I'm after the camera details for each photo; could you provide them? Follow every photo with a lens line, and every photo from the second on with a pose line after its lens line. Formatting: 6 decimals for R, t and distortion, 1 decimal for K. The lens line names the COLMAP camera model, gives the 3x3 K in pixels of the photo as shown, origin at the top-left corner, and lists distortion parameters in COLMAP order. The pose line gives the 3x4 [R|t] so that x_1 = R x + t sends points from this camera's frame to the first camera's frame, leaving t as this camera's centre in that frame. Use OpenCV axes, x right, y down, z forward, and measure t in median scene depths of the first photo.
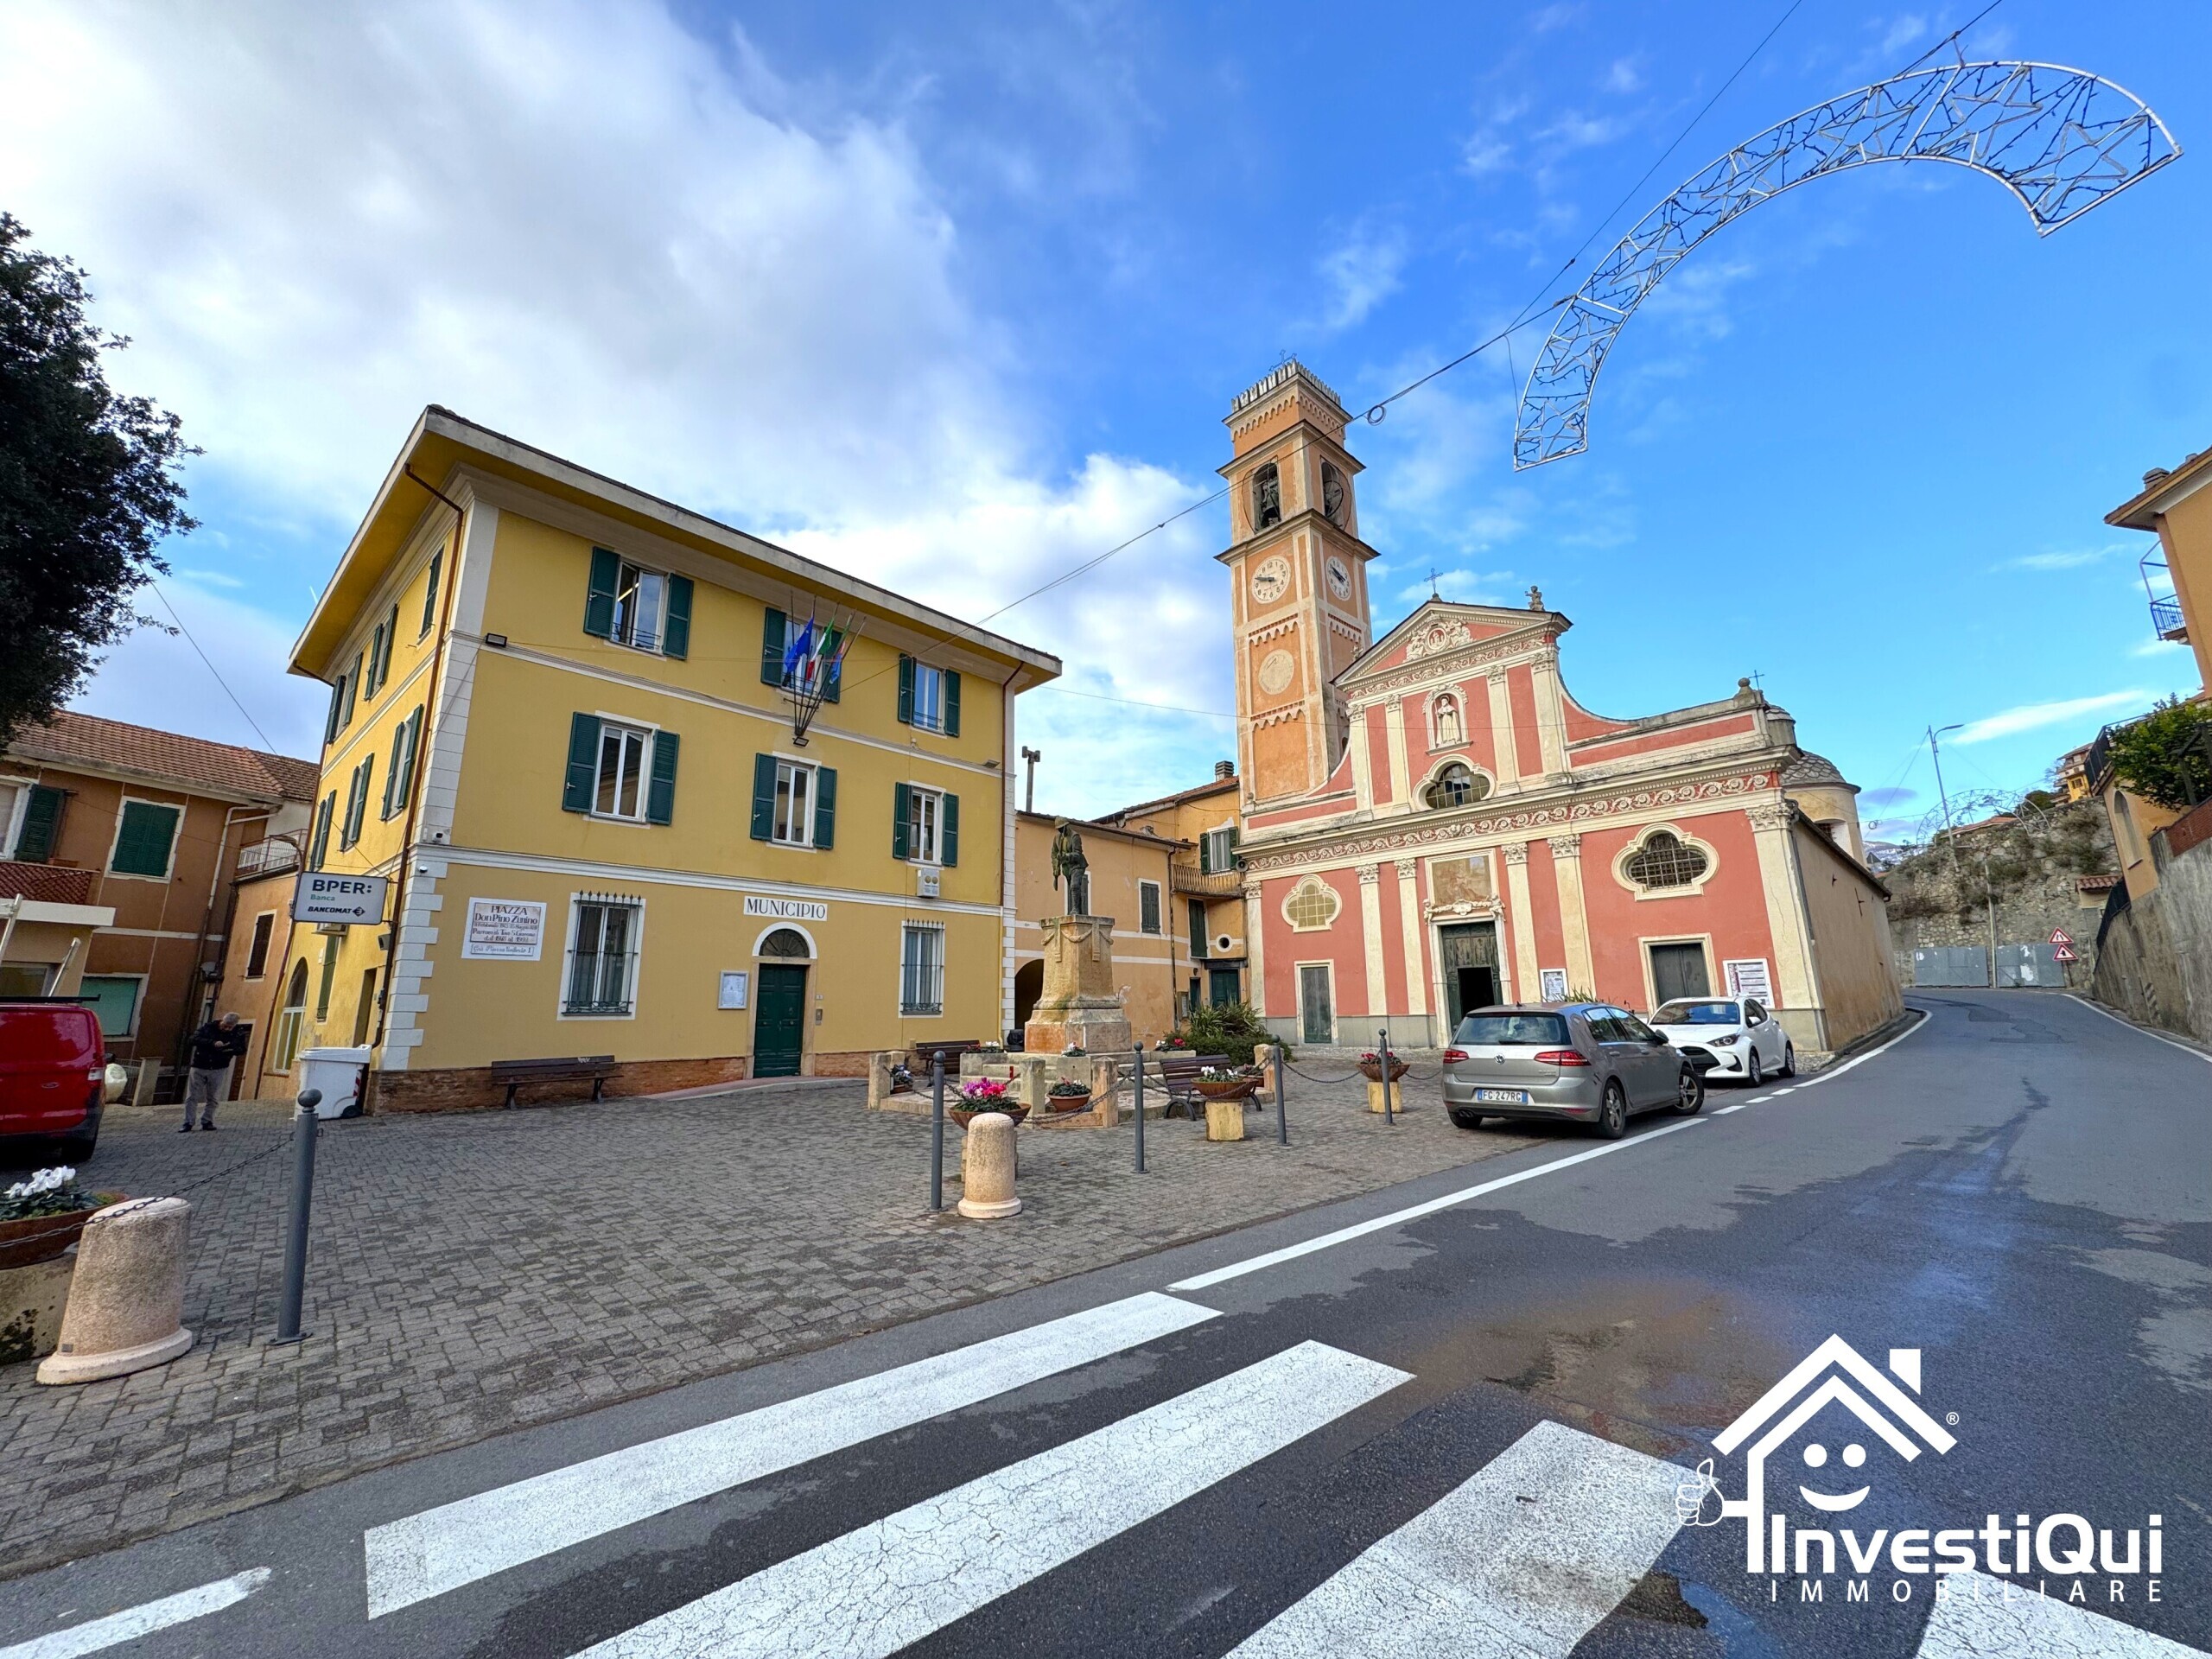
lens RADIAL K [[875.1, 0, 1102.8], [0, 875.1, 833.1], [0, 0, 1]] dist [0.002411, 0.000200]
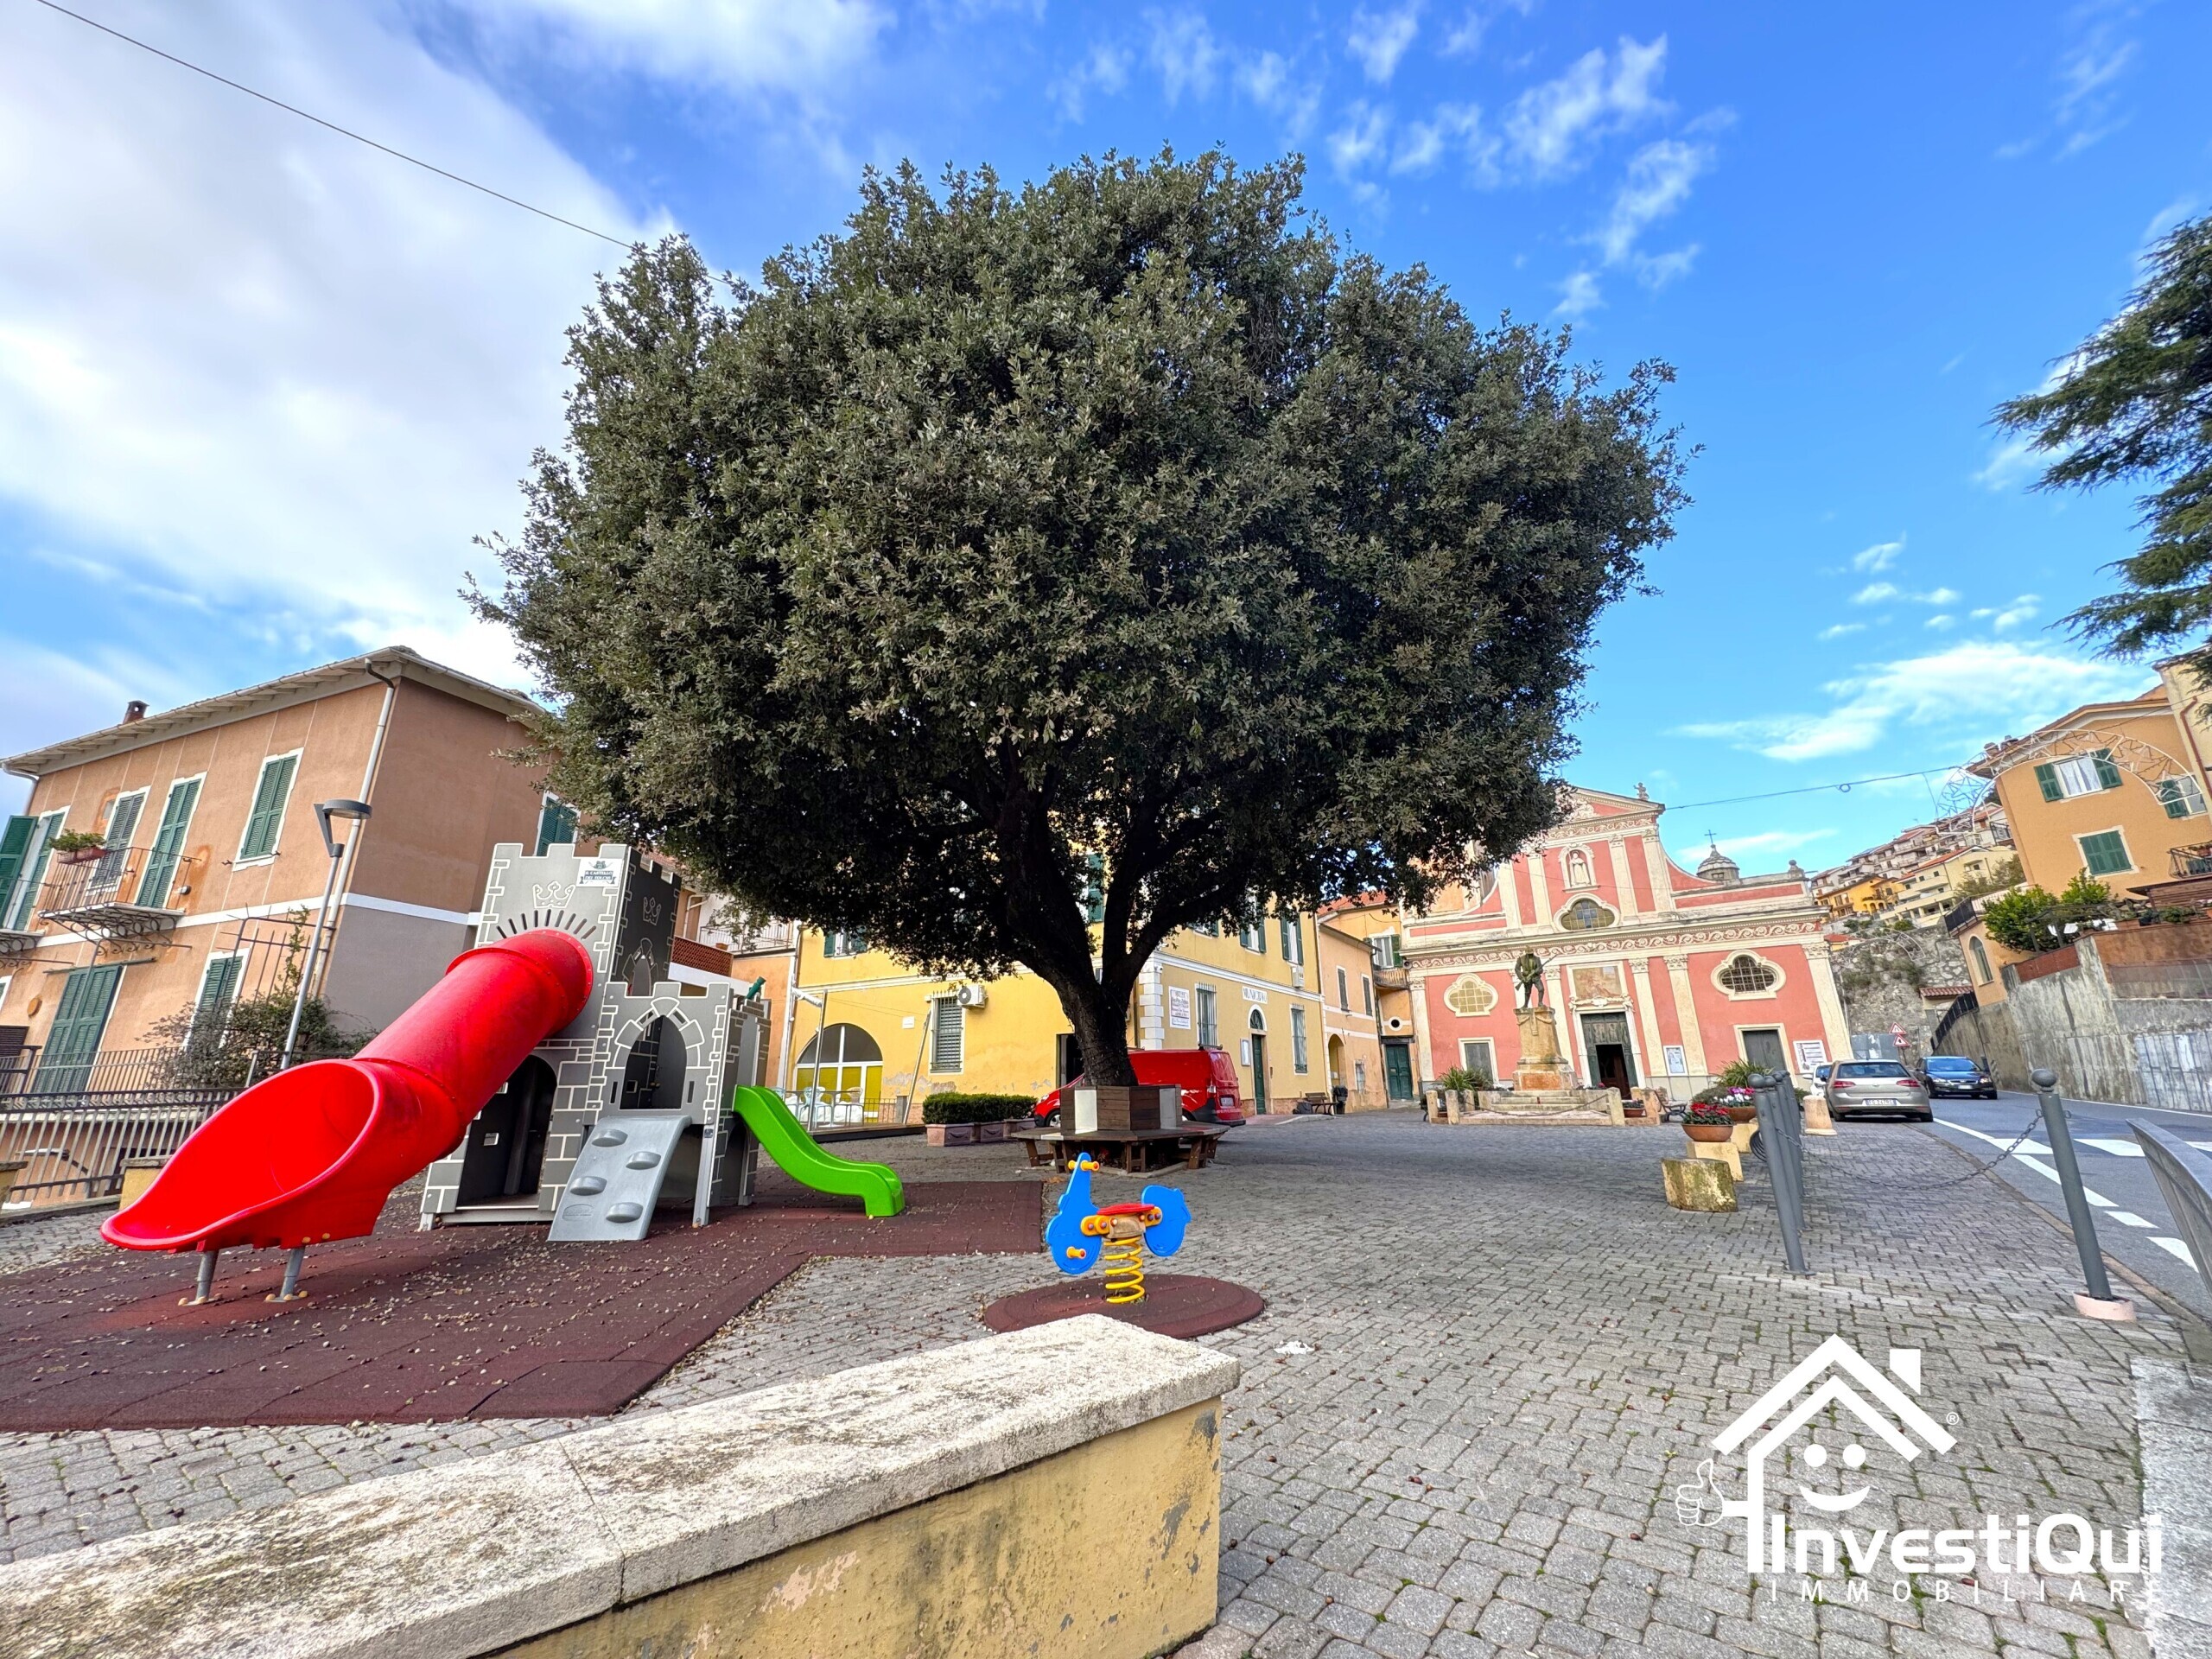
lens RADIAL K [[875.1, 0, 1105.8], [0, 875.1, 835.9], [0, 0, 1]] dist [0.002411, 0.000200]
pose [[0.984641, 0.052882, 0.166389, -0.633353], [-0.038841, 0.995491, -0.086542, -0.029526], [-0.170216, 0.078750, 0.982255, -0.290732]]
